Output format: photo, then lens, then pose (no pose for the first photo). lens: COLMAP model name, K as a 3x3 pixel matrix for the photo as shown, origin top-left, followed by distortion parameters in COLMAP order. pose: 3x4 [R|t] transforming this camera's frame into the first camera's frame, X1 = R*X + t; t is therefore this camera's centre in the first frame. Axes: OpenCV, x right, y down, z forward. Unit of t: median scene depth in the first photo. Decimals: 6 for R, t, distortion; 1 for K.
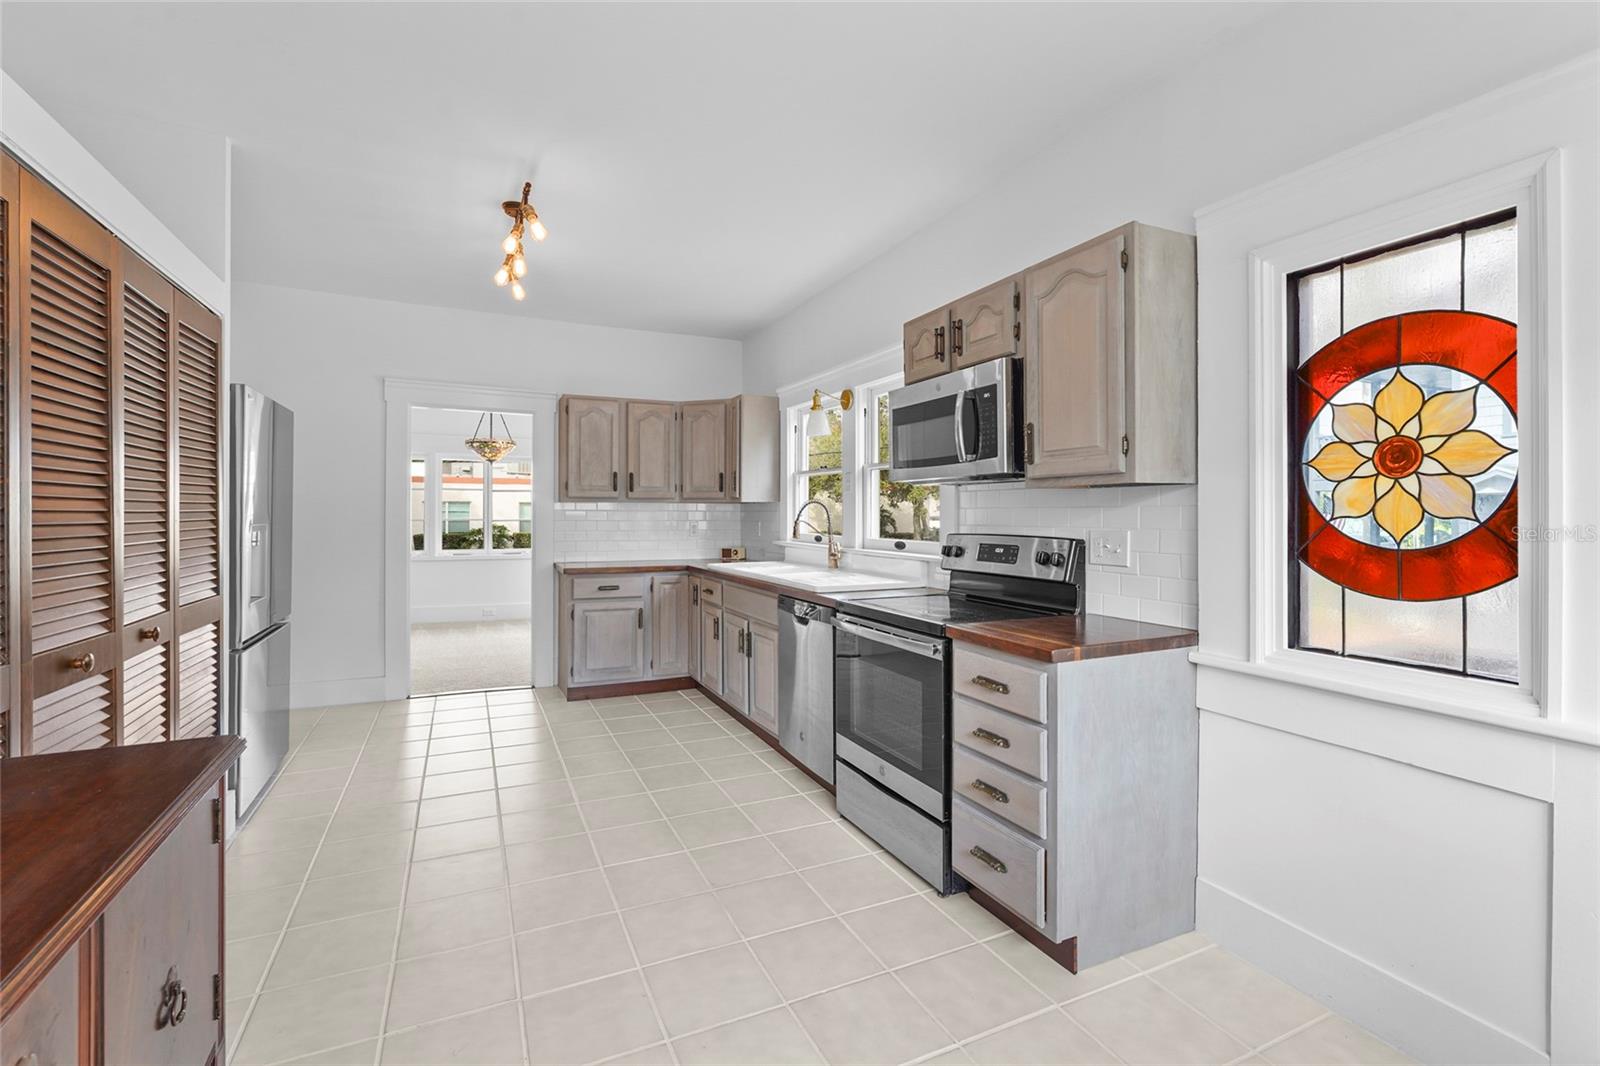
lens RADIAL K [[725.9, 0, 814.6], [0, 725.9, 515.7], [0, 0, 1]] dist [0.000028, -0.000340]
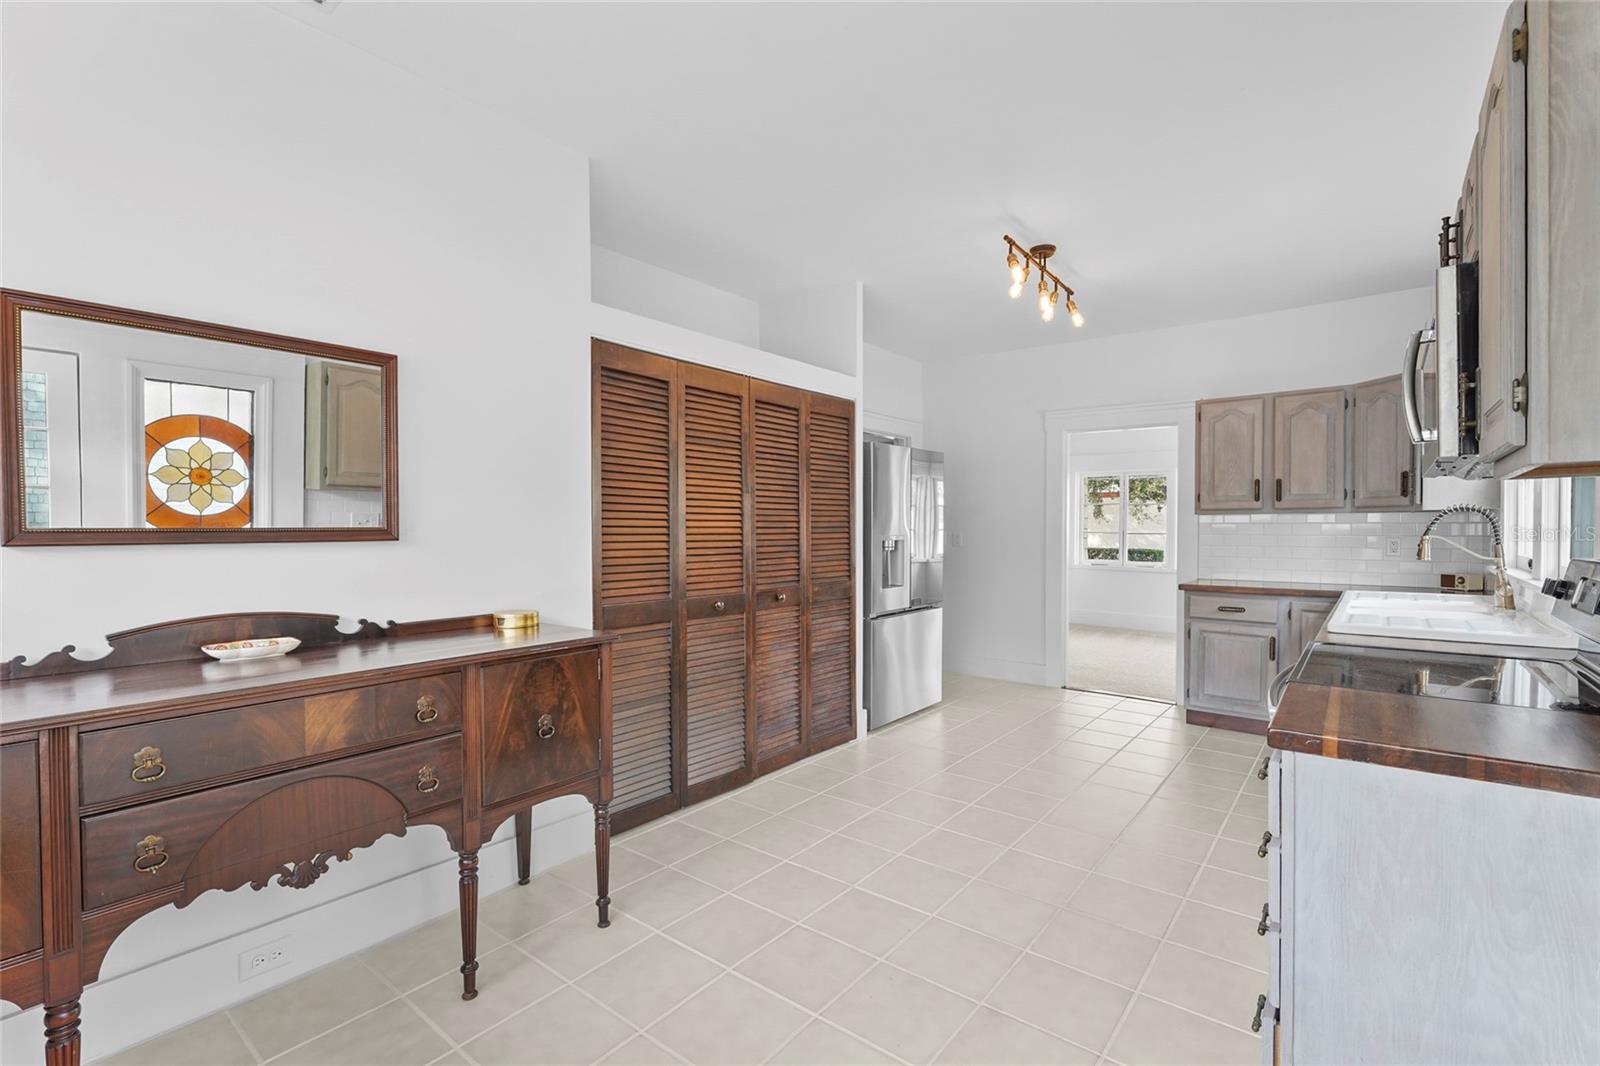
lens RADIAL K [[725.9, 0, 809.1], [0, 725.9, 539.2], [0, 0, 1]] dist [0.000028, -0.000340]
pose [[0.428972, 0.007772, -0.903284, 0.291517], [-0.002863, 0.999970, 0.007244, 0.007477], [0.903313, -0.000521, 0.428981, 0.134988]]
